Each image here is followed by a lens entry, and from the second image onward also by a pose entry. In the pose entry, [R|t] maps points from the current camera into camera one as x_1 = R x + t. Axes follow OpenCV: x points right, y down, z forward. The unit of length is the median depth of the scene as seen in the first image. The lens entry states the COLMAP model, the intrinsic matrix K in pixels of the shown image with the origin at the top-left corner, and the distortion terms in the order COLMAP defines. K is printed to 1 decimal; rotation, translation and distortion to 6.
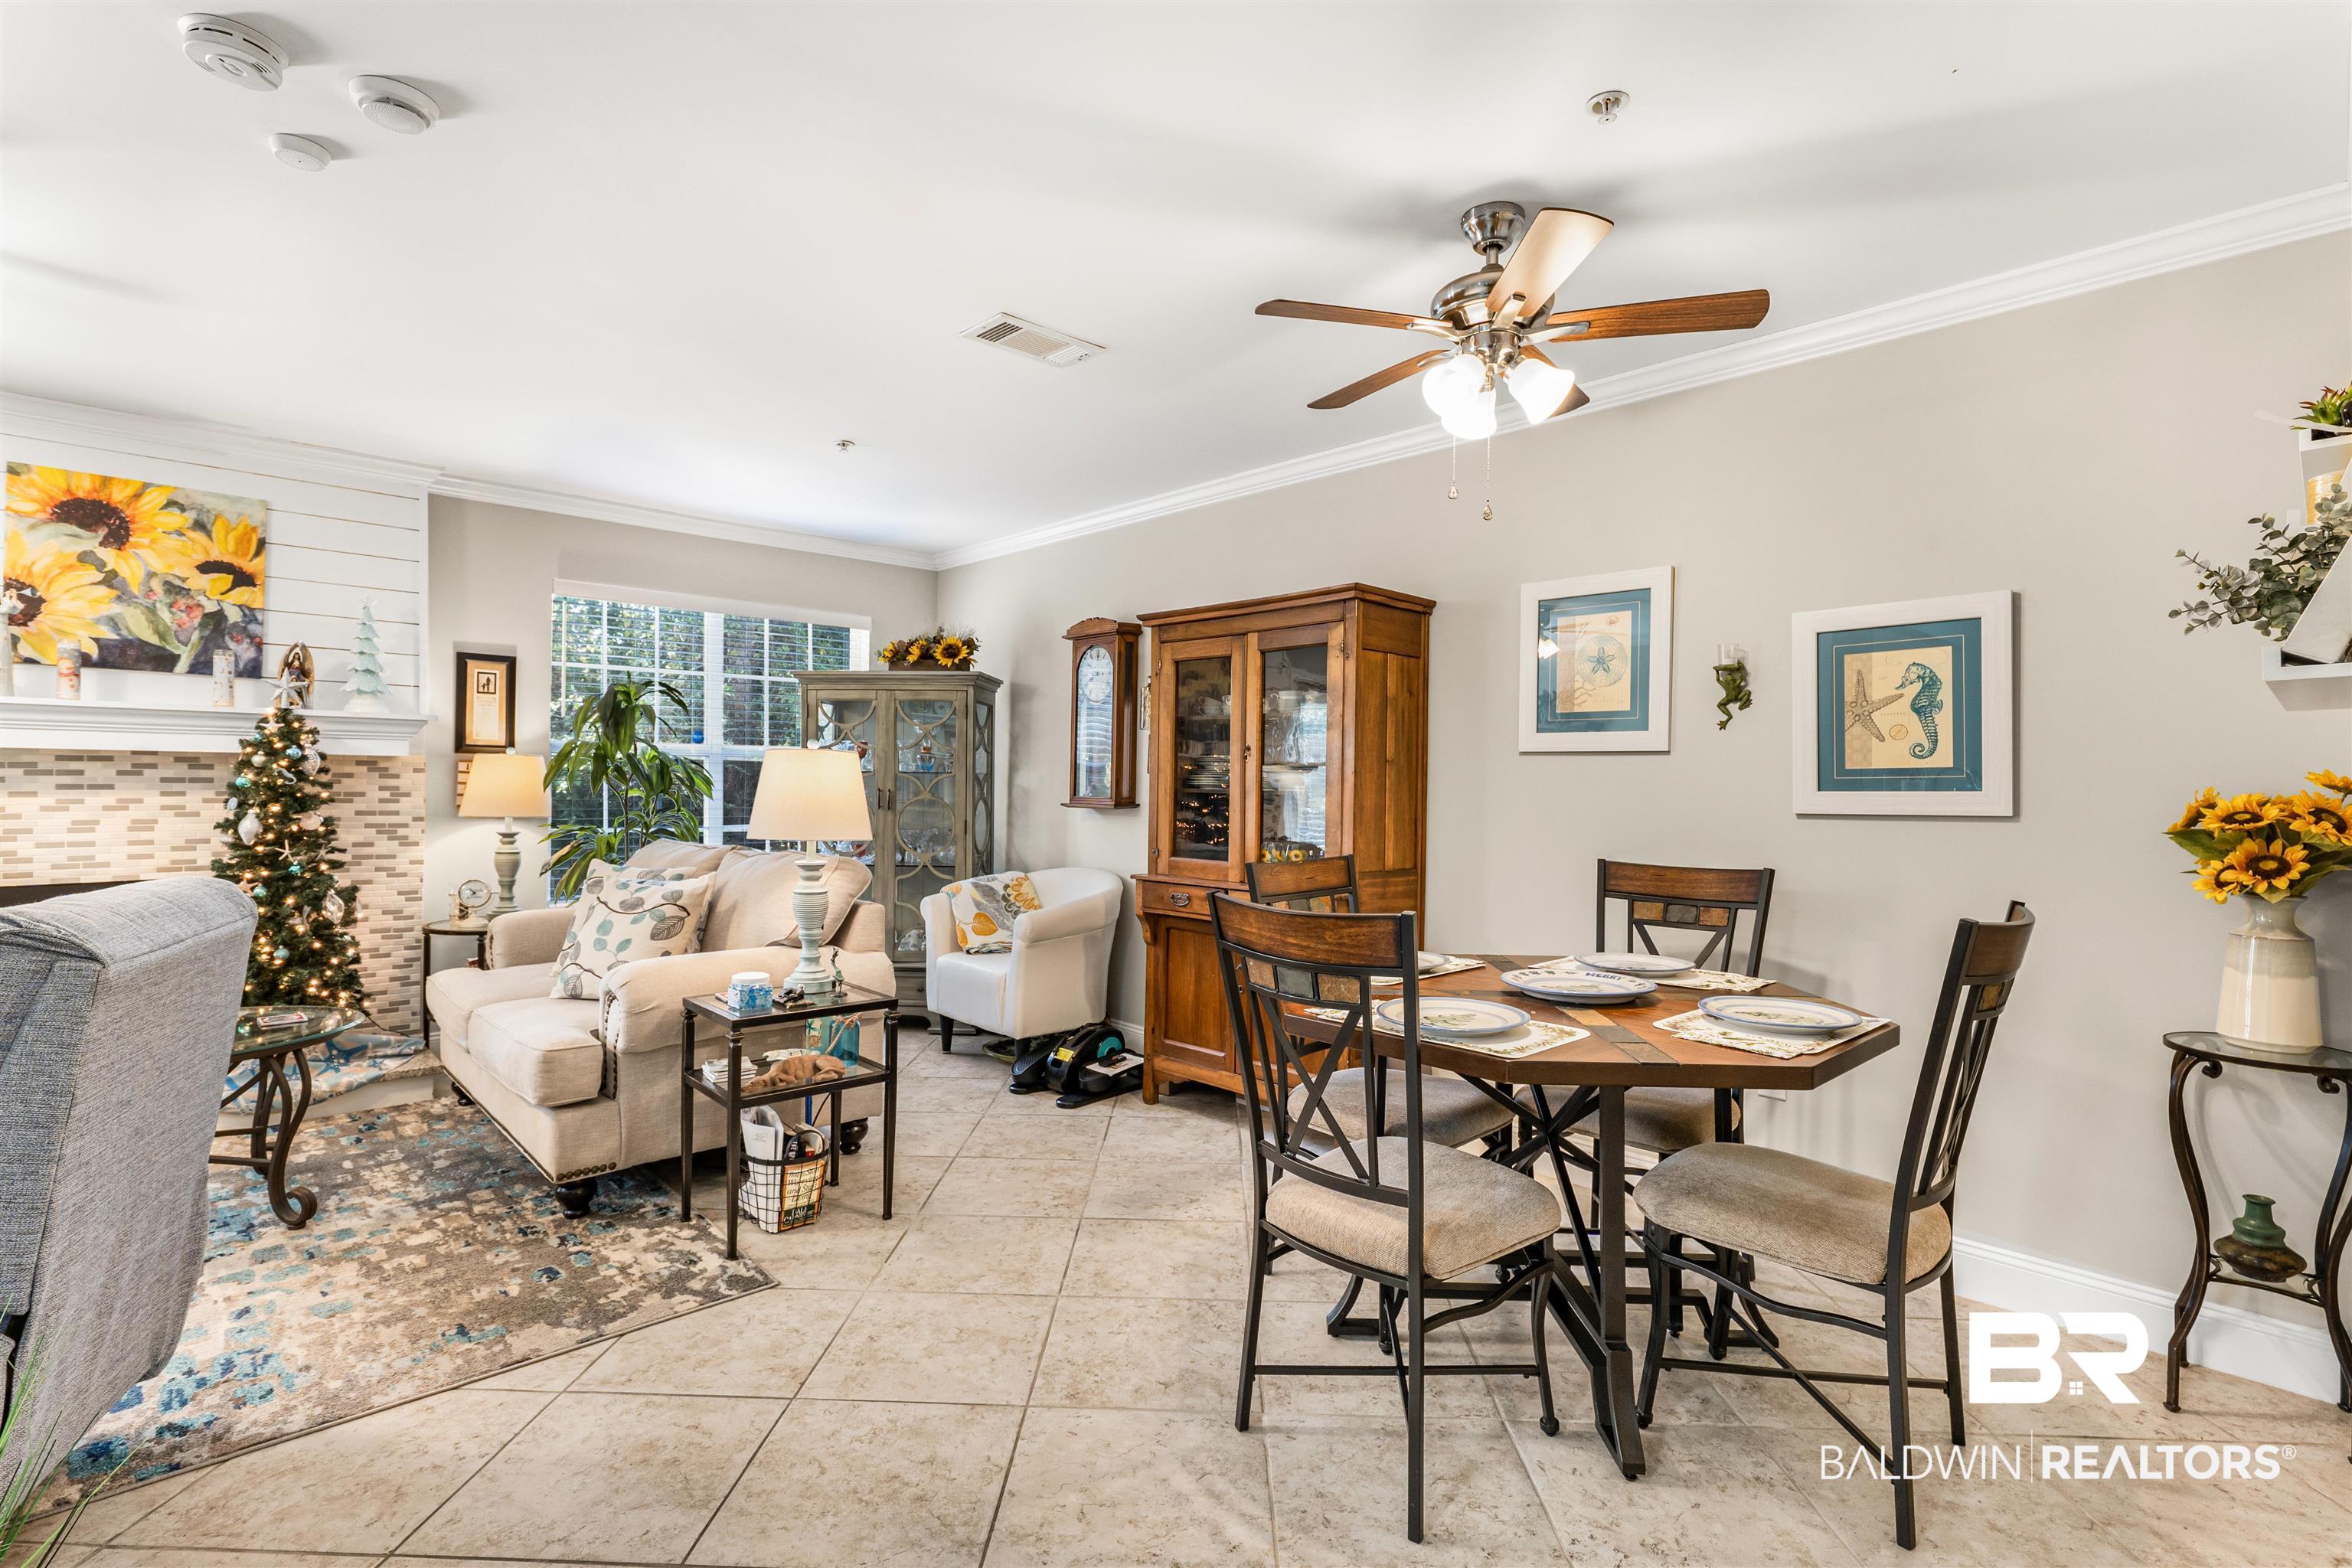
lens RADIAL K [[1105.7, 0, 1175.9], [0, 1105.7, 782.5], [0, 0, 1]] dist [0.003323, -0.001382]
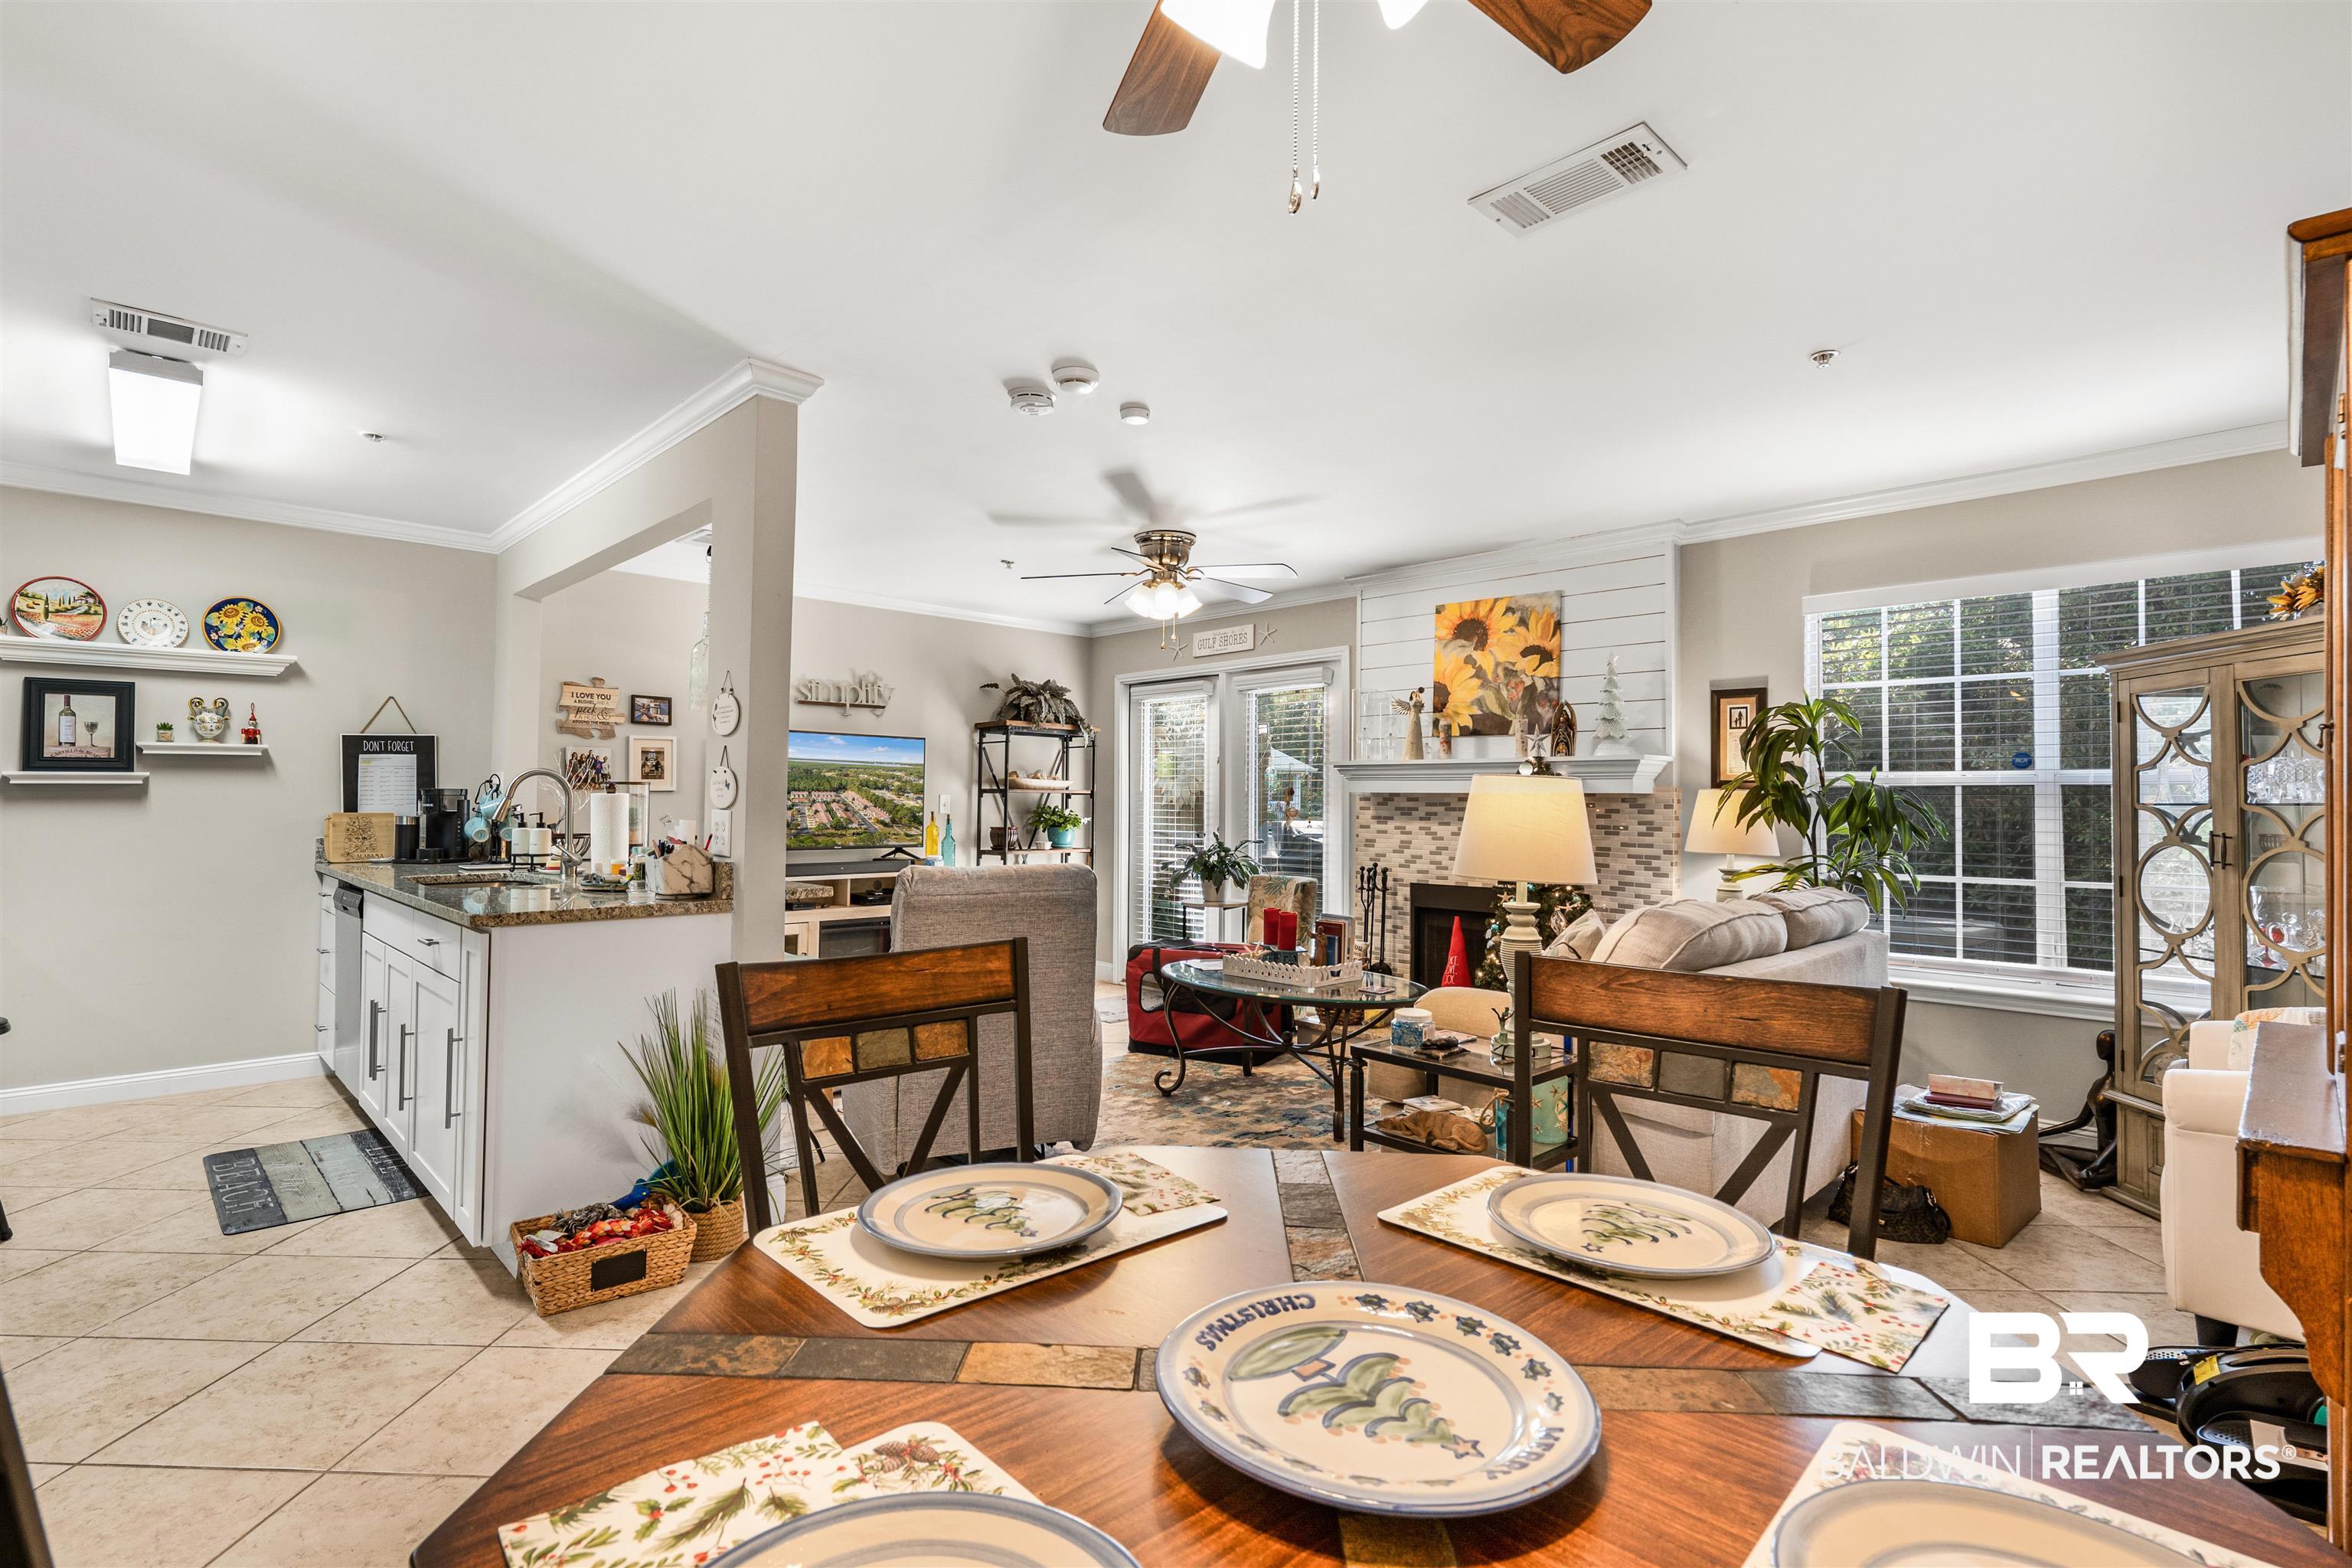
lens RADIAL K [[1105.7, 0, 1161.1], [0, 1105.7, 790.9], [0, 0, 1]] dist [0.003323, -0.001382]
pose [[0.005090, -0.023251, -0.999717, 0.434309], [-0.011748, 0.999659, -0.023310, 0.005027], [0.999918, 0.011863, 0.004815, 0.579853]]
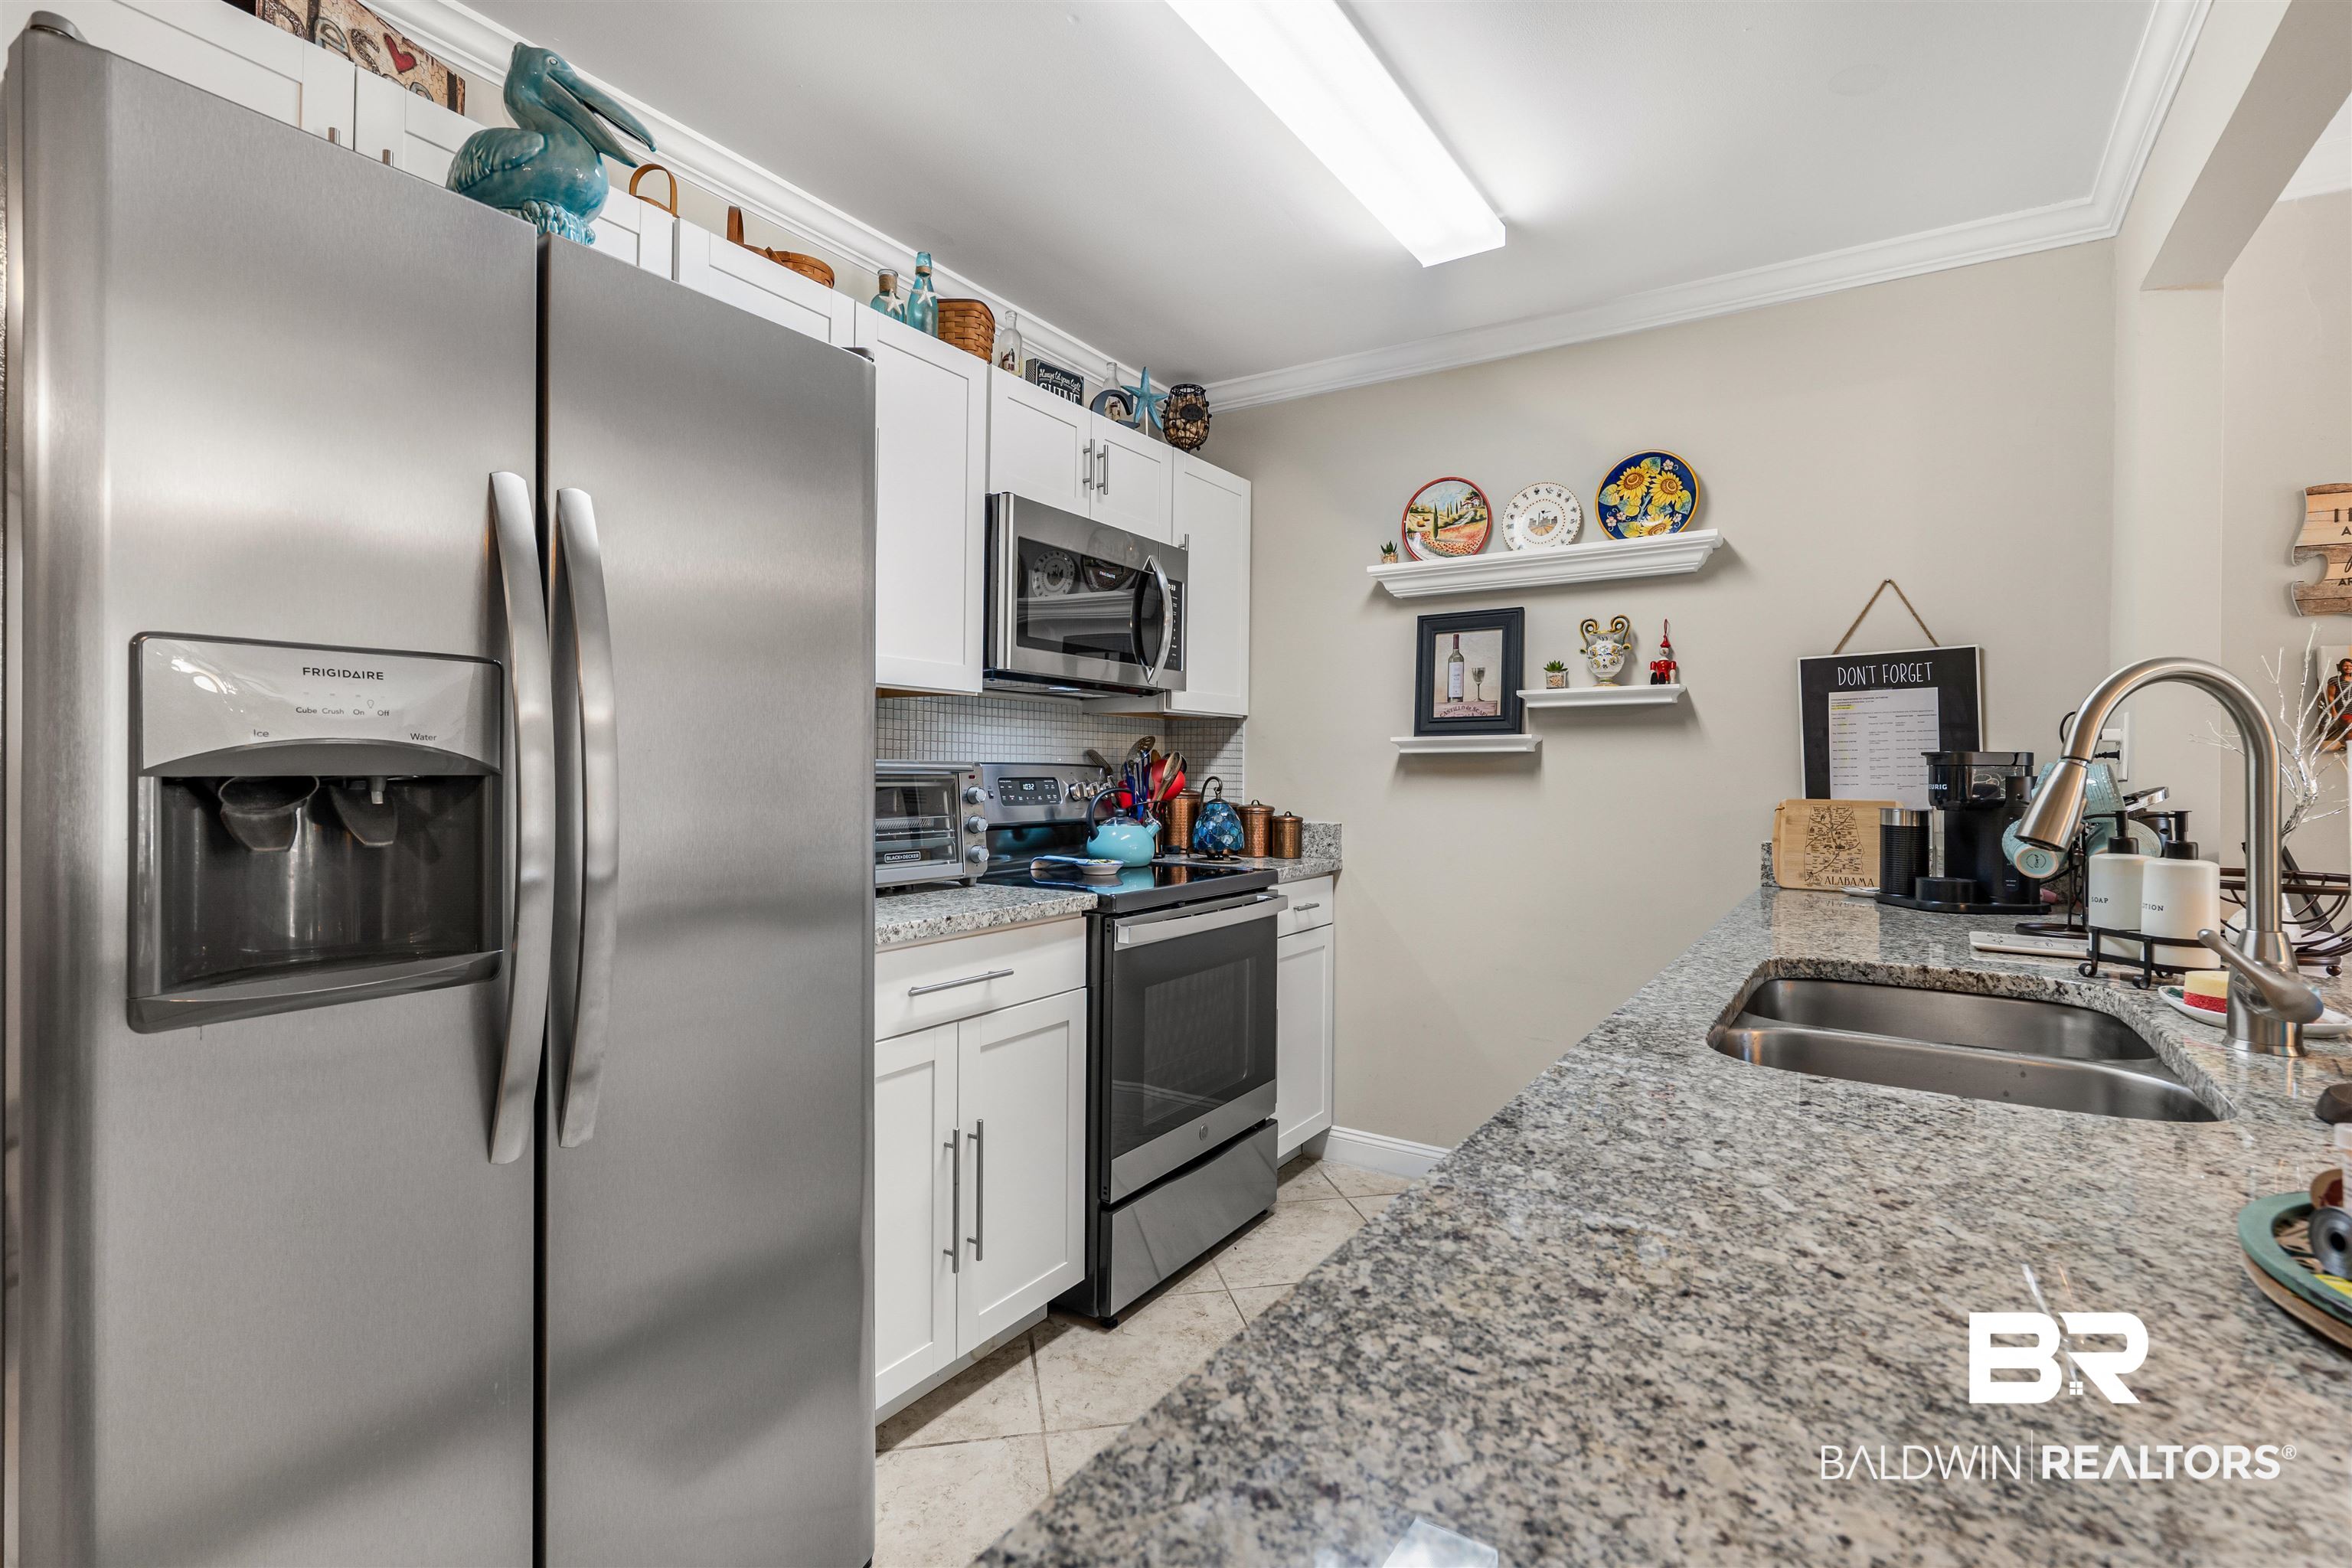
lens RADIAL K [[1105.7, 0, 1158.3], [0, 1105.7, 743.5], [0, 0, 1]] dist [0.003323, -0.001382]
pose [[-0.972956, -0.028764, -0.229193, -0.262335], [-0.024322, 0.999458, -0.022183, 0.001871], [0.229707, -0.016009, -0.973128, 0.246940]]
